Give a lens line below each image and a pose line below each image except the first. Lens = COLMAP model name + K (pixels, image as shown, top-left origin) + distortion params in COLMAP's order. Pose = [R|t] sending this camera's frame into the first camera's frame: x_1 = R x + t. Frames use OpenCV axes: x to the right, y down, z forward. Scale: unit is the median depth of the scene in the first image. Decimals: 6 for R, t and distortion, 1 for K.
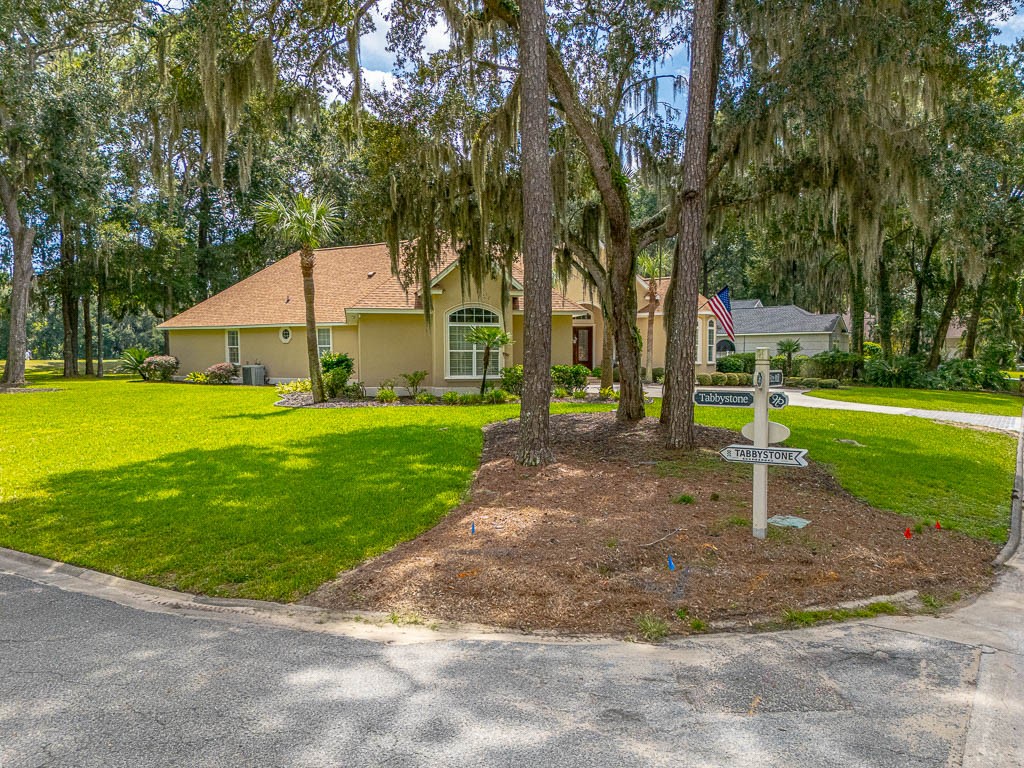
lens RADIAL K [[716.1, 0, 515.6], [0, 716.1, 390.3], [0, 0, 1]] dist [0.071389, -0.010209]
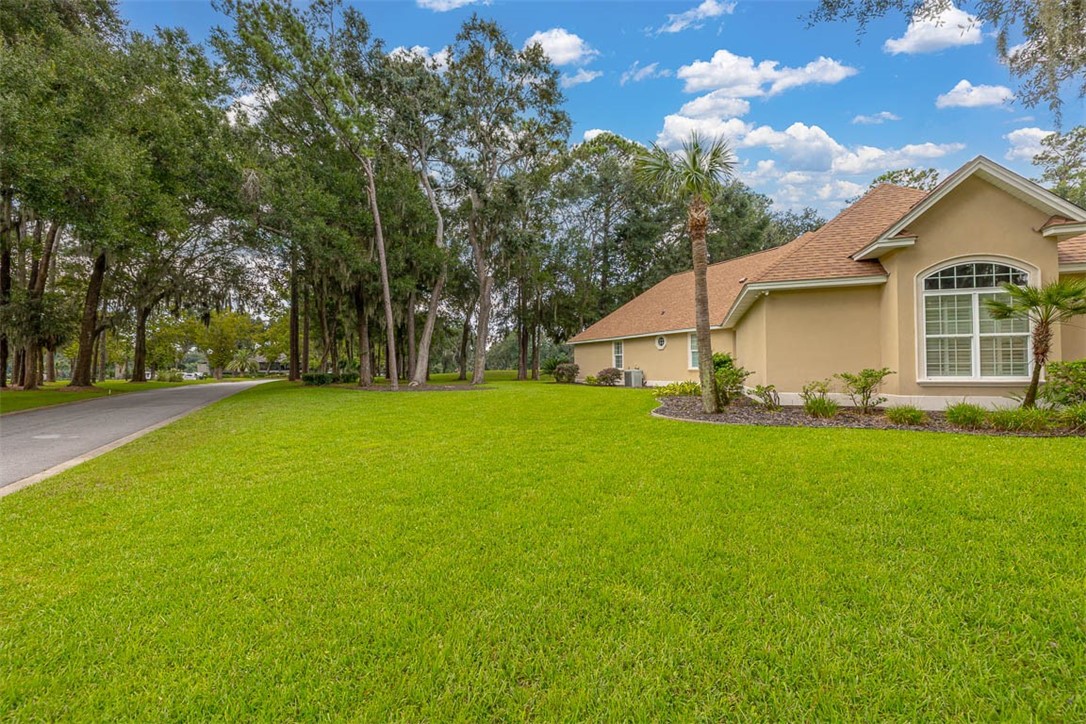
lens RADIAL K [[464.2, 0, 547.4], [0, 464.2, 363.1], [0, 0, 1]] dist [0.001212, 0.000839]
pose [[0.858321, -0.014051, -0.512920, -0.134295], [-0.016228, 0.998382, -0.054505, -0.003482], [0.512856, 0.055107, 0.856704, 0.391815]]
